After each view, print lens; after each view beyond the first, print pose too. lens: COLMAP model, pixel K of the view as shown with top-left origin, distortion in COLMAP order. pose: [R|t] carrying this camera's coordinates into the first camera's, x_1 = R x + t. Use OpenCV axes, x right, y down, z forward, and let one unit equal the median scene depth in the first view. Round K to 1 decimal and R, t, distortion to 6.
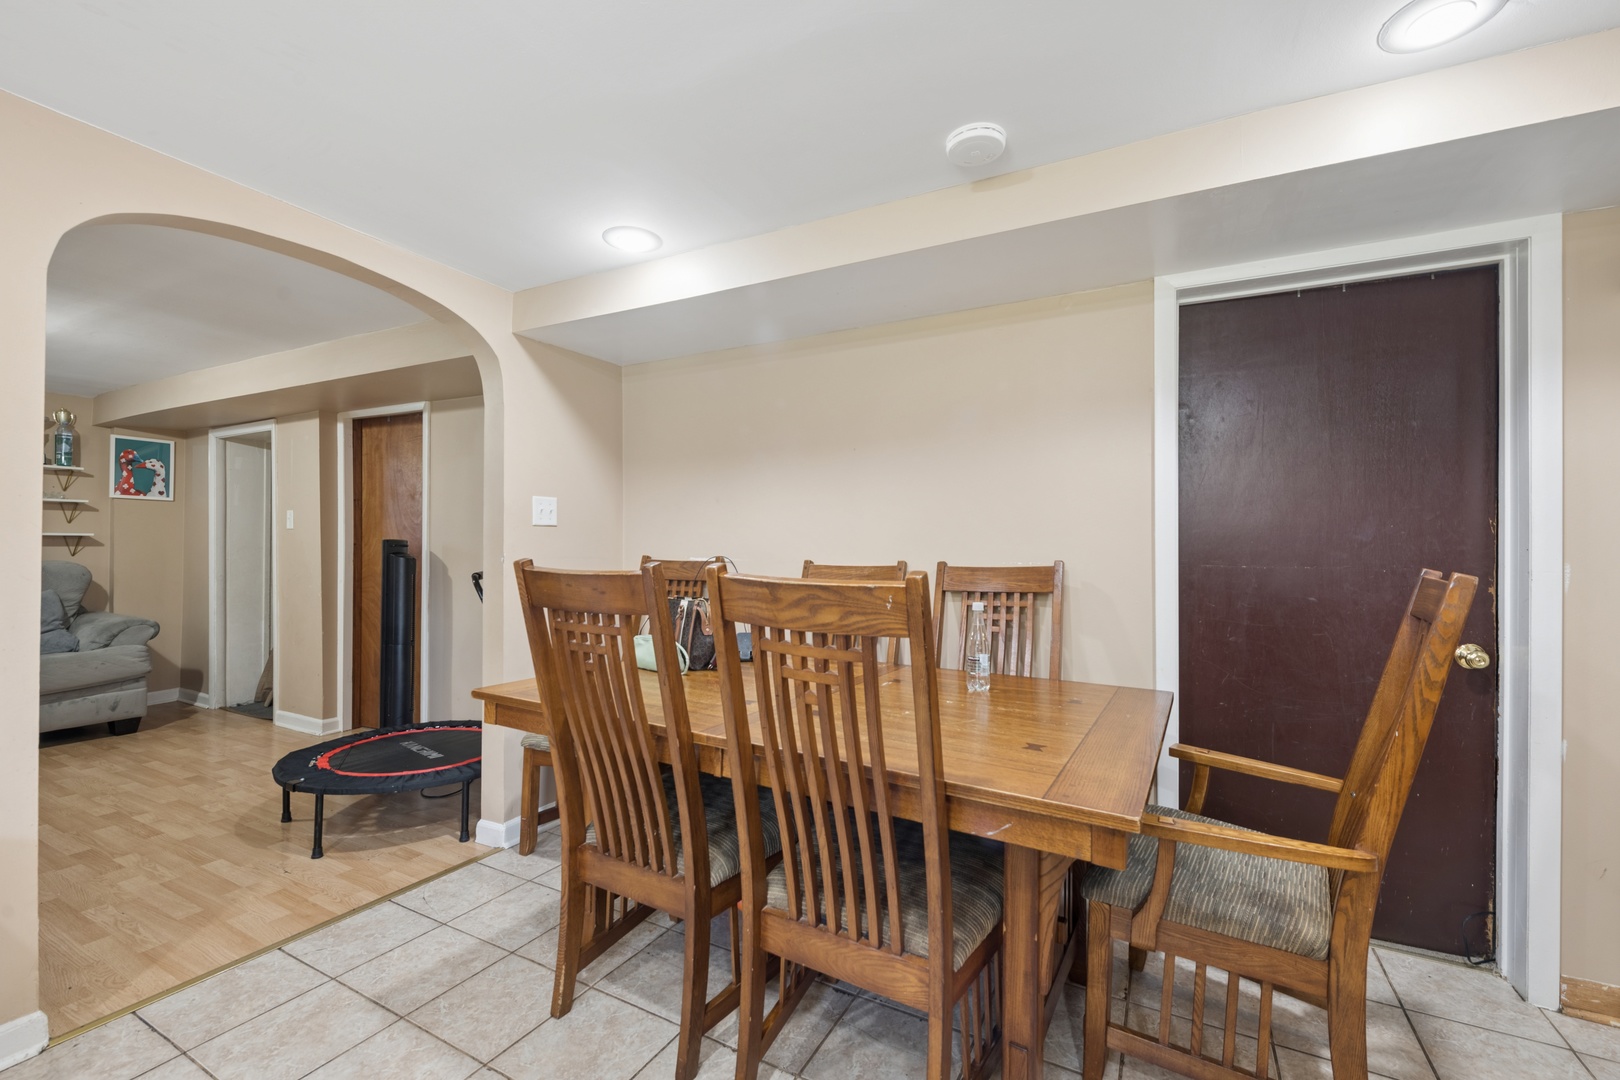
lens RADIAL K [[704.6, 0, 812.6], [0, 704.6, 542.5], [0, 0, 1]] dist [0.000943, 0.000074]
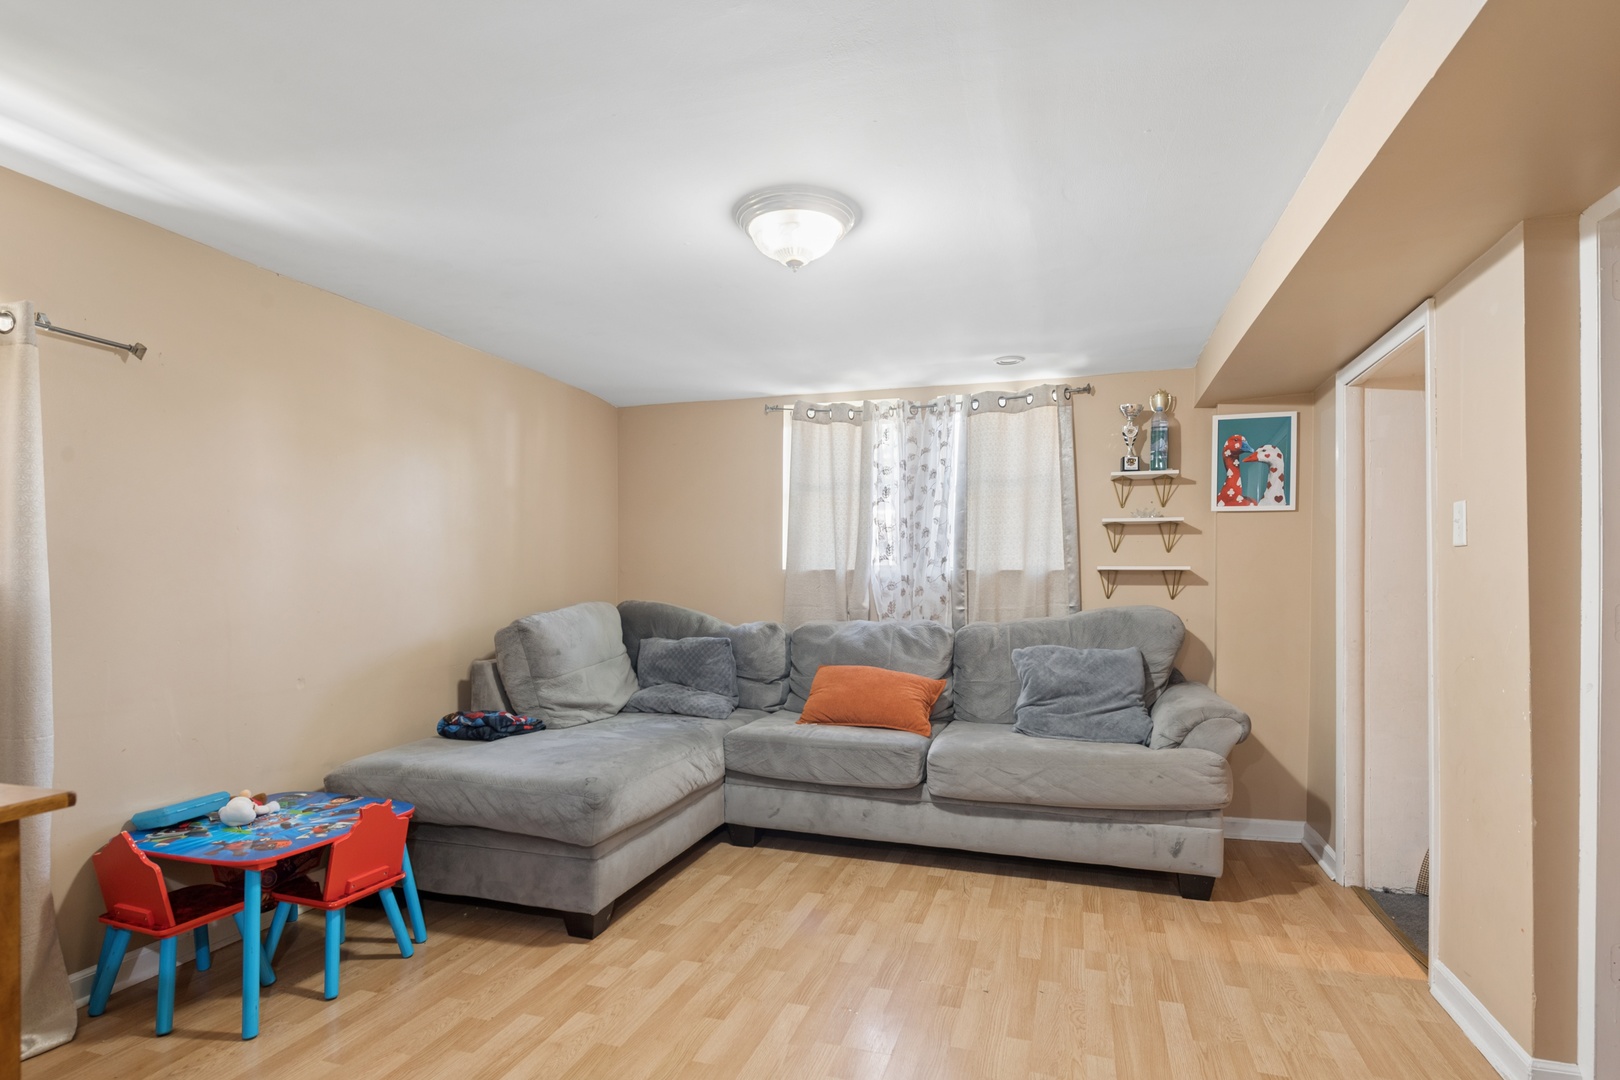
lens RADIAL K [[842.3, 0, 814.2], [0, 842.3, 582.7], [0, 0, 1]] dist [-0.000069, -0.000731]
pose [[0.199955, 0.002268, -0.979802, -0.297498], [-0.000818, 0.999997, 0.002148, 0.001580], [0.979805, 0.000372, 0.199956, 0.476345]]
